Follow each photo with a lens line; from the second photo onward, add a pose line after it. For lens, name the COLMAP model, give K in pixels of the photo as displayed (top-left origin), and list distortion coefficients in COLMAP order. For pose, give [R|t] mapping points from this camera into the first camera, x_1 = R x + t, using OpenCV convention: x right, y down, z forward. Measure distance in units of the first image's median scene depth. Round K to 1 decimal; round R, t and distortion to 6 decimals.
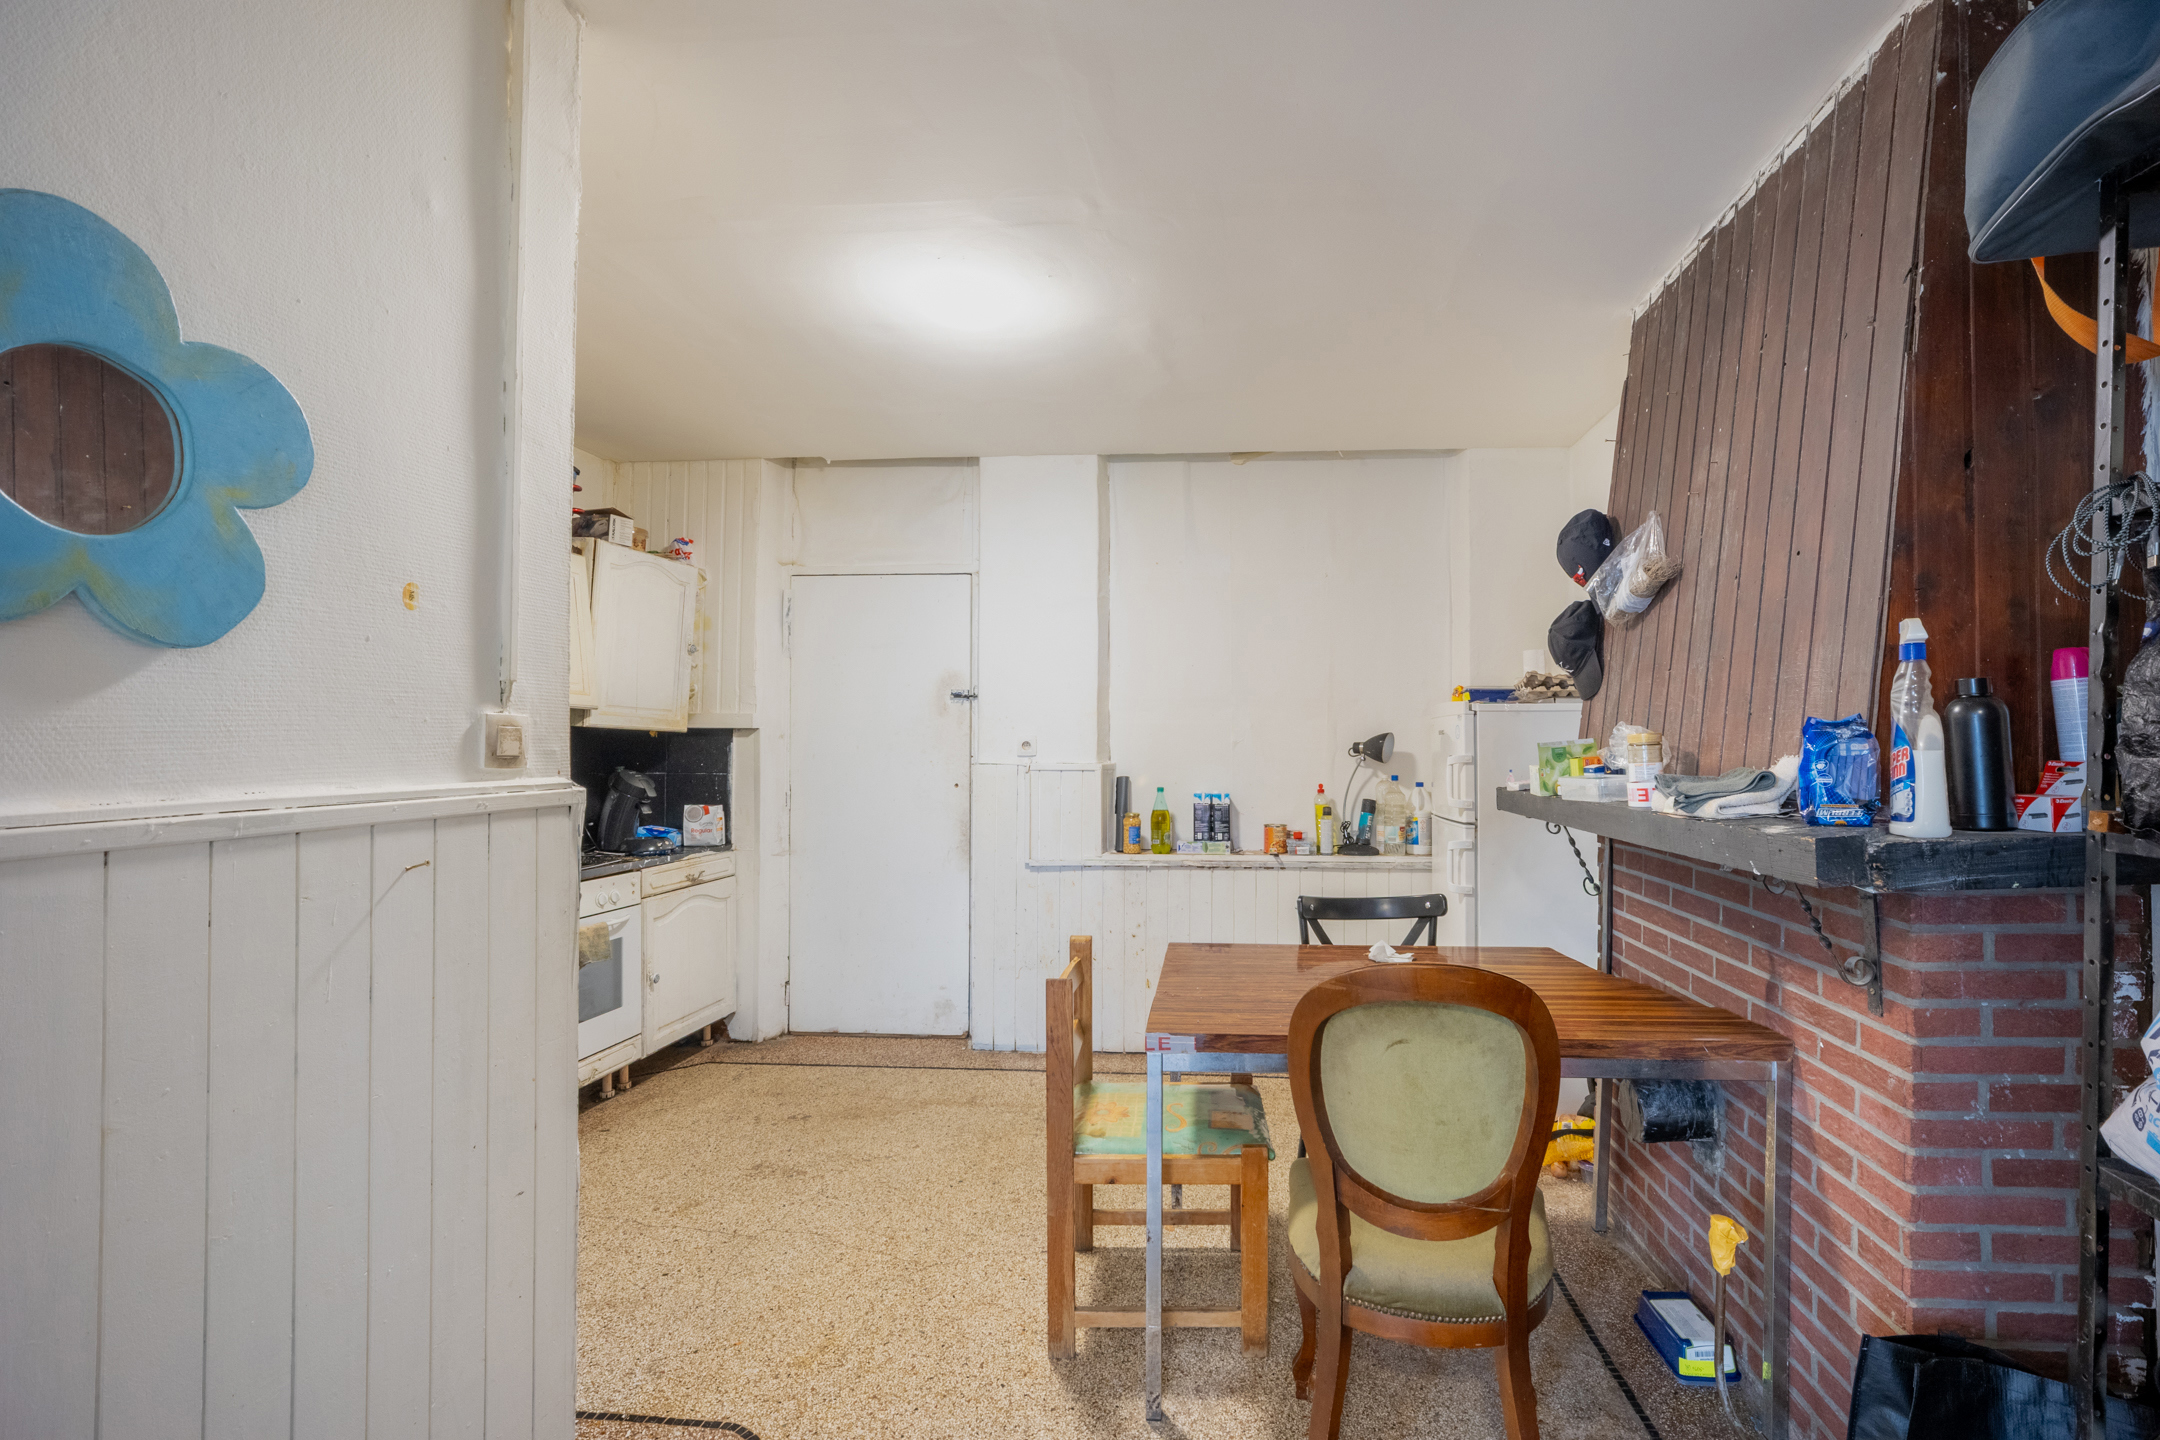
lens RADIAL K [[976.0, 0, 1168.3], [0, 976.0, 726.5], [0, 0, 1]] dist [-0.014737, 0.009216]
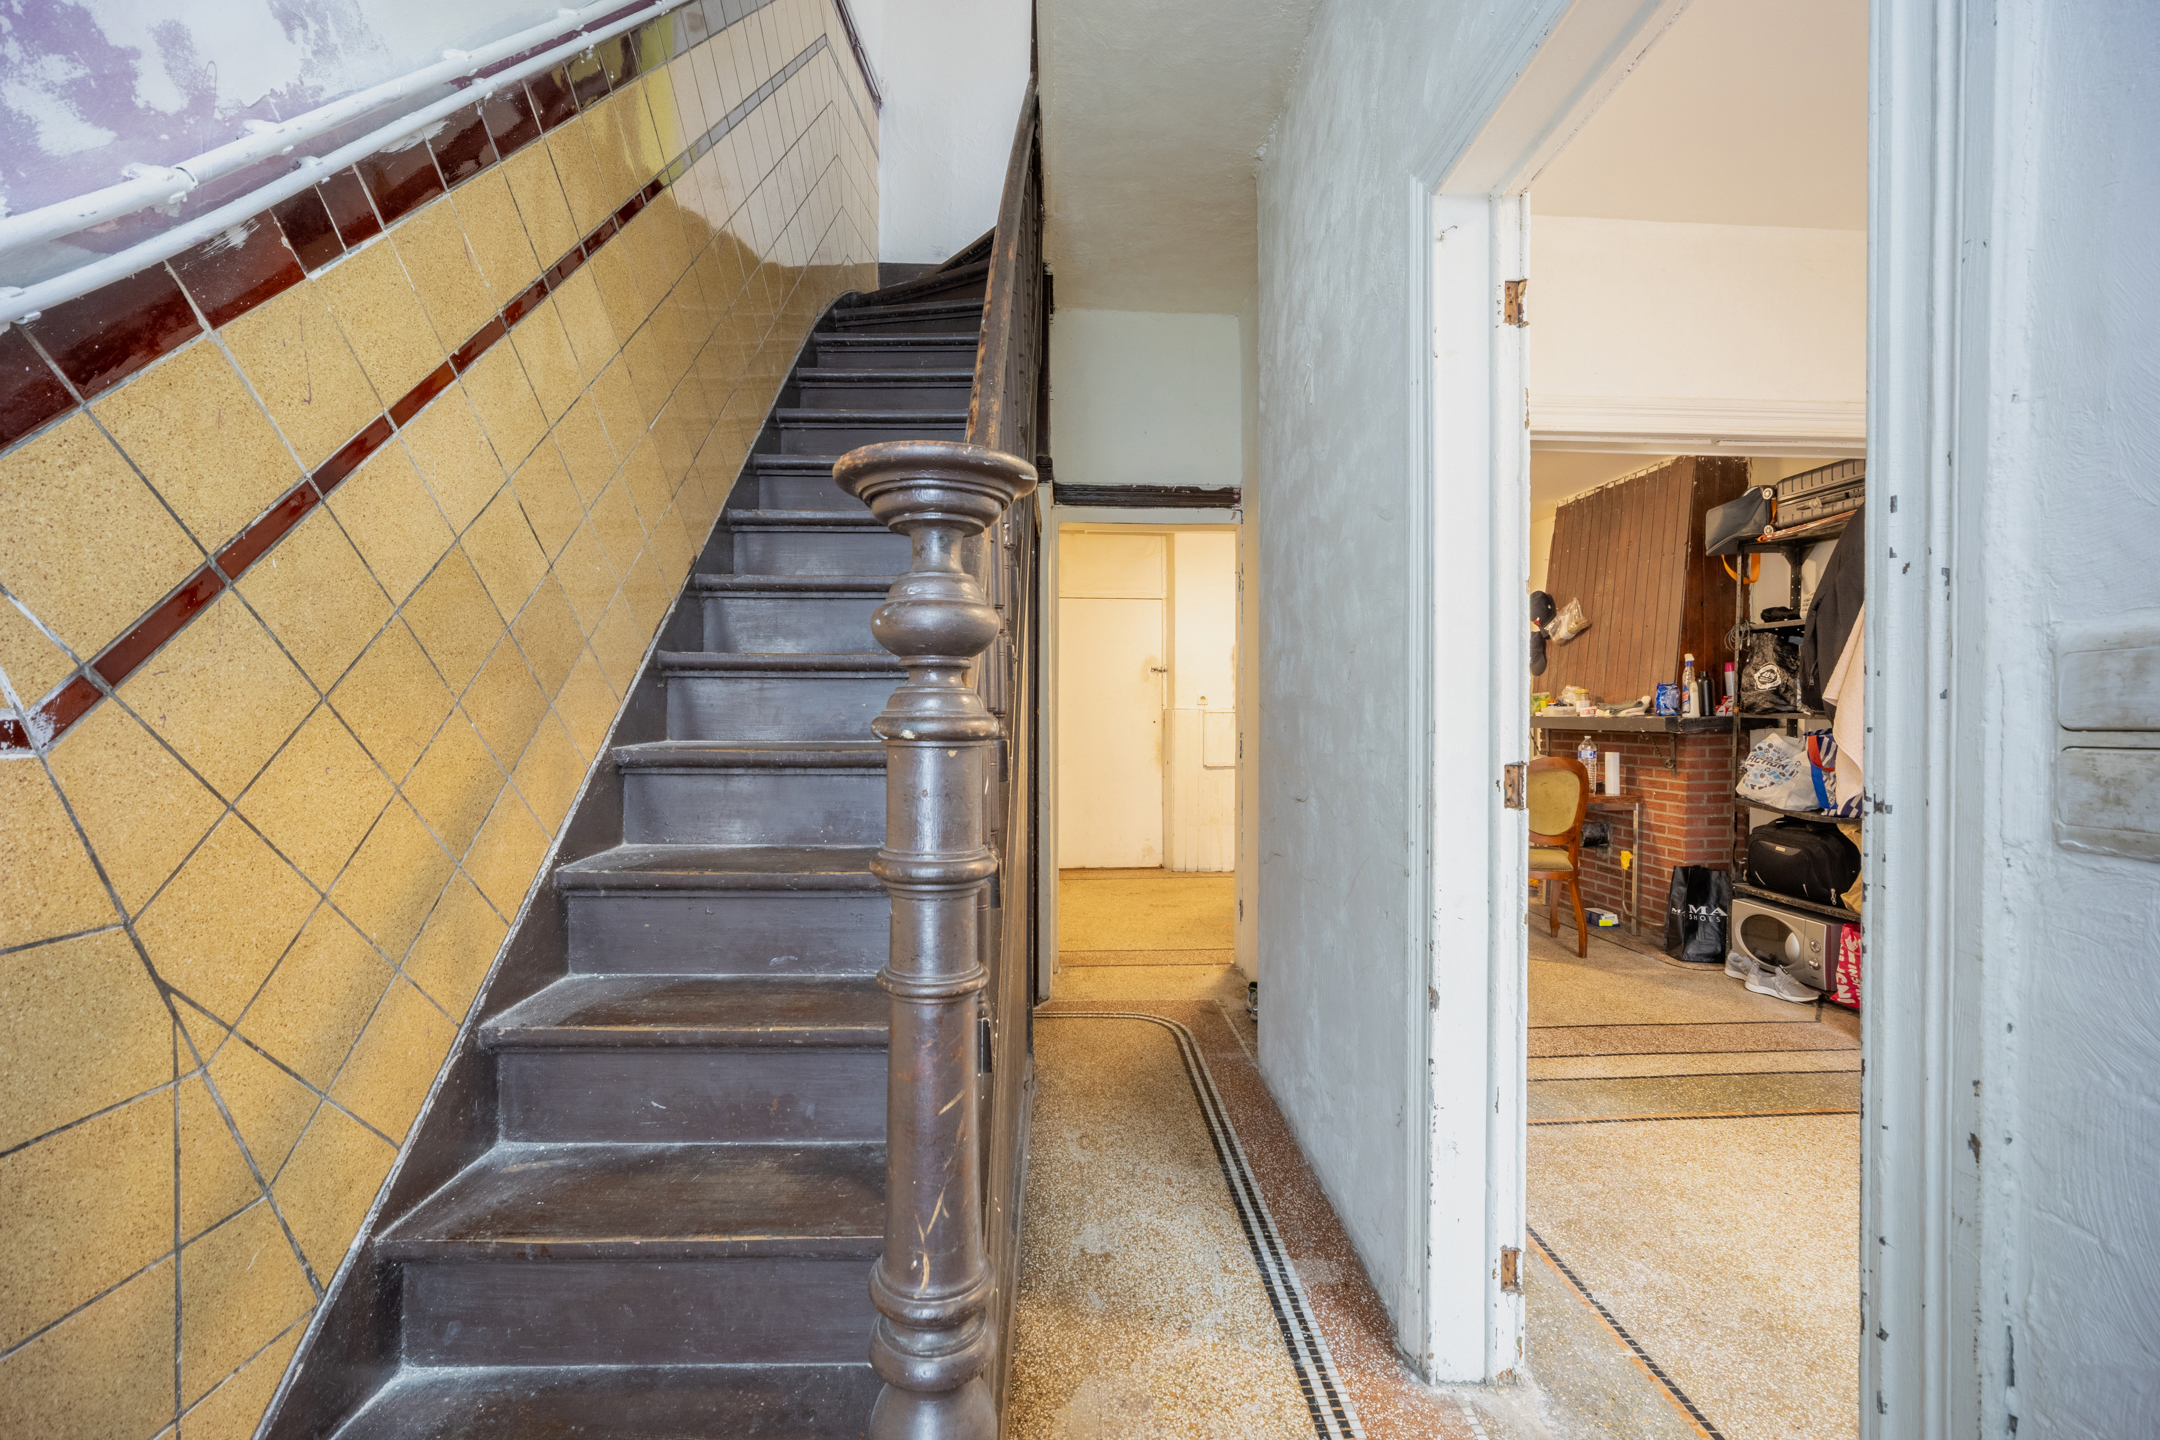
lens RADIAL K [[943.6, 0, 1091.7], [0, 943.6, 702.7], [0, 0, 1]] dist [-0.001807, -0.000254]
pose [[0.986890, 0.000727, 0.161392, -1.178152], [-0.002191, 0.999958, 0.008893, 0.022795], [-0.161379, -0.009130, 0.986850, -1.237180]]
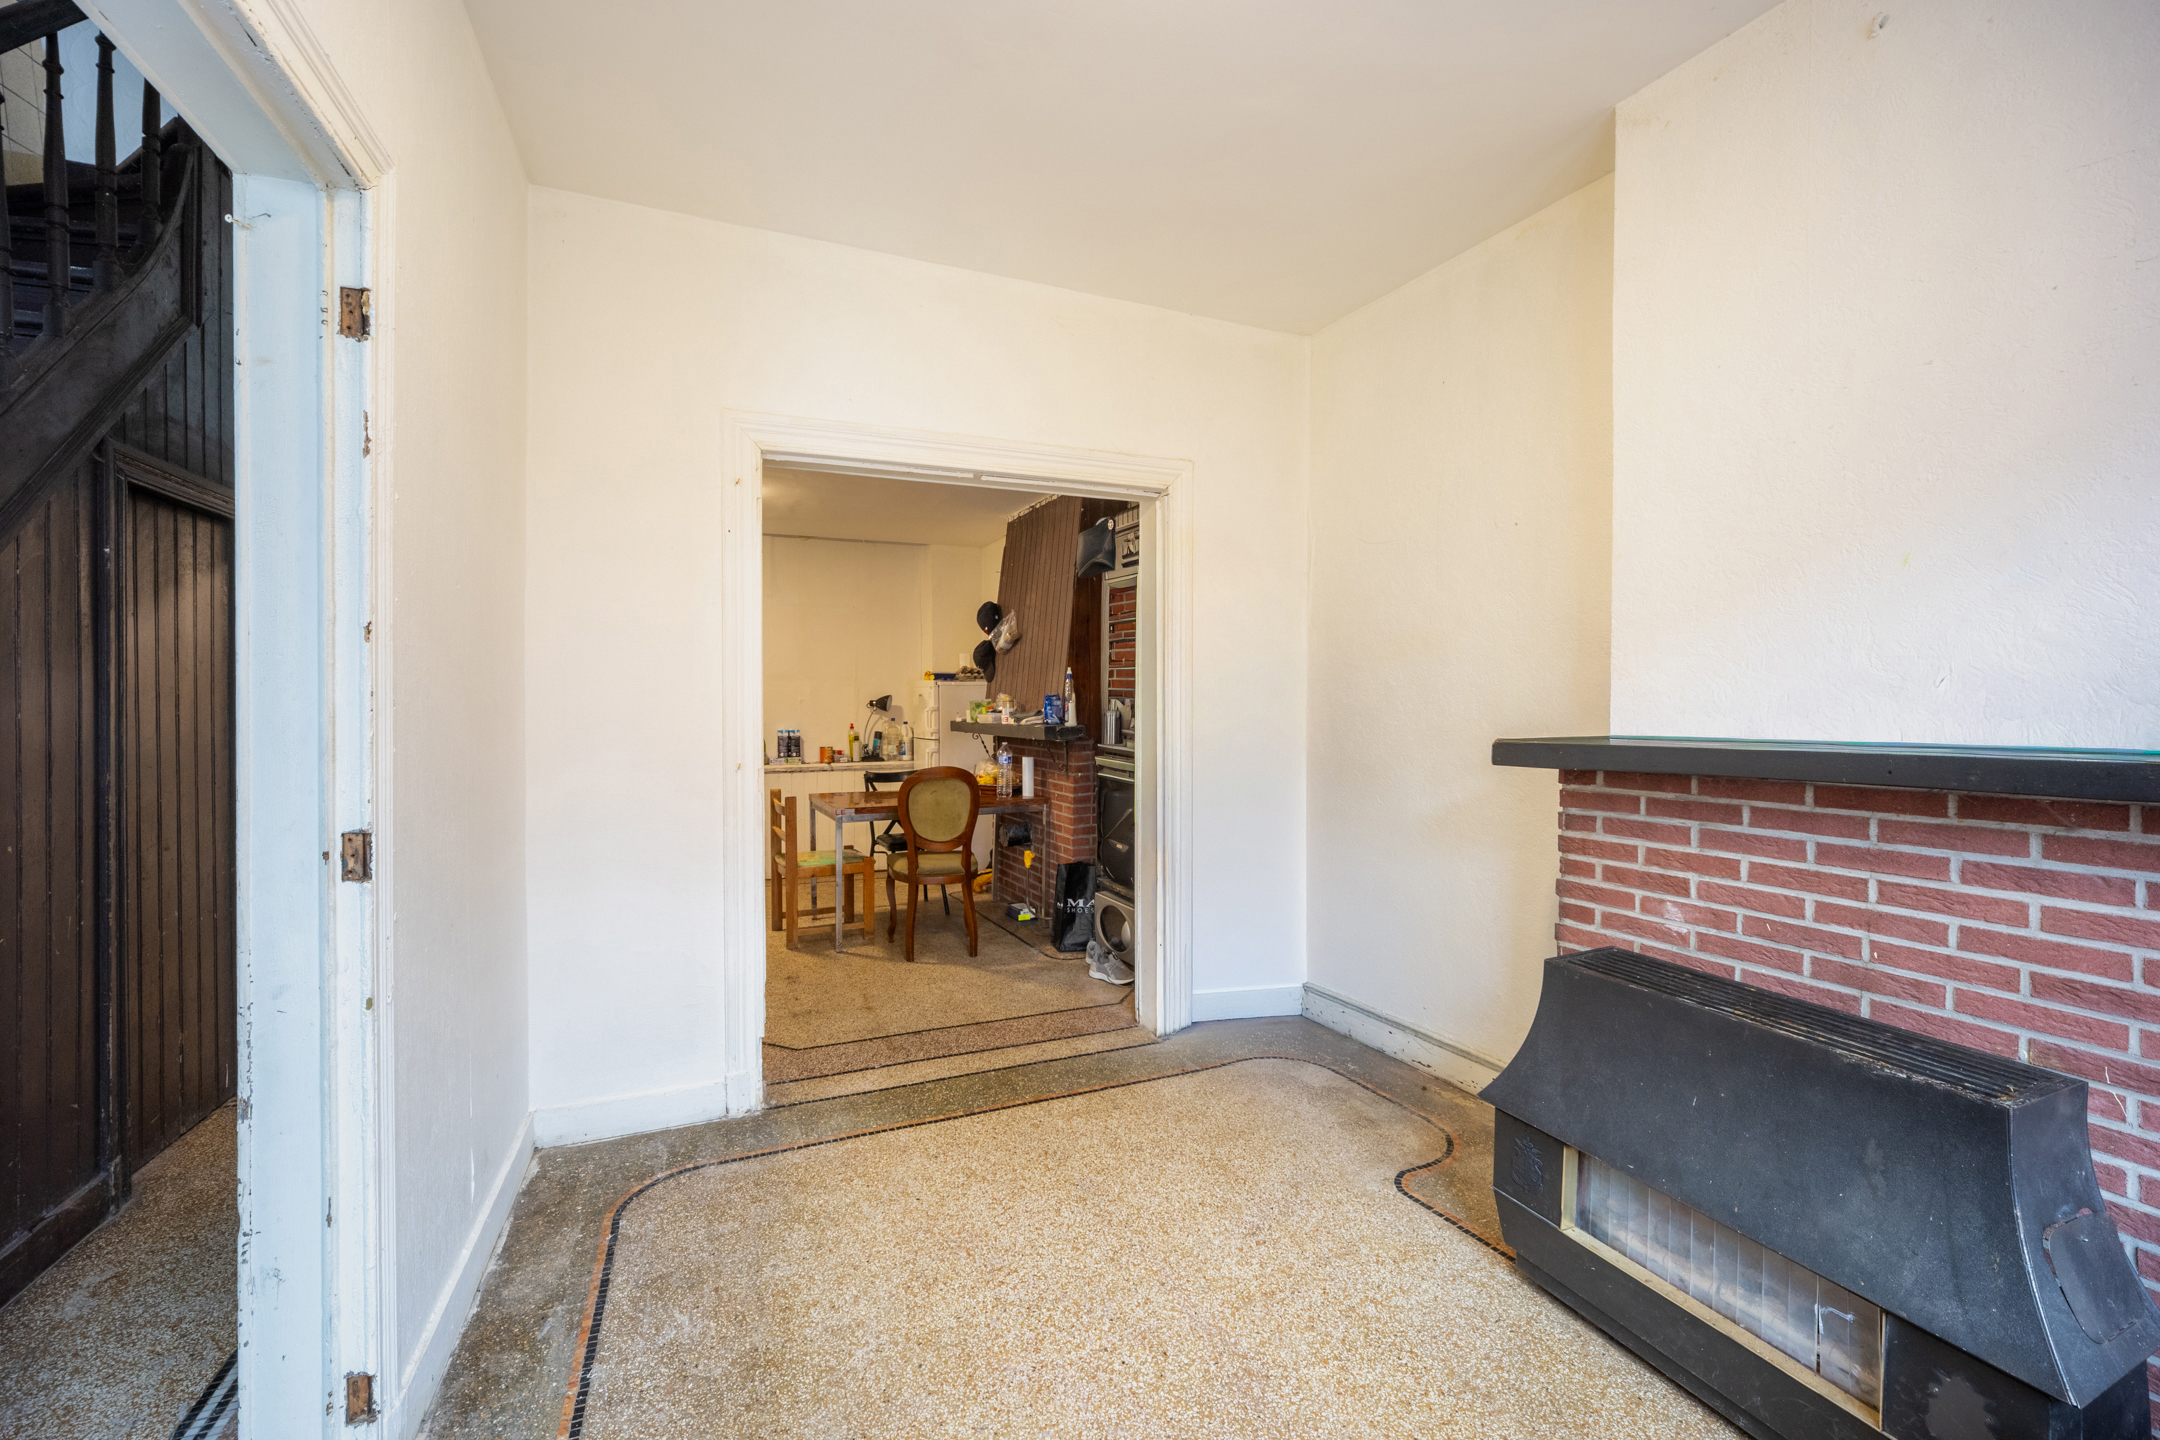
lens RADIAL K [[943.6, 0, 1091.7], [0, 943.6, 702.7], [0, 0, 1]] dist [-0.001807, -0.000254]
pose [[0.872084, -0.005235, 0.489328, -0.587378], [-0.005085, 0.999792, 0.019758, -0.030897], [-0.489329, -0.019718, 0.871876, -1.391551]]
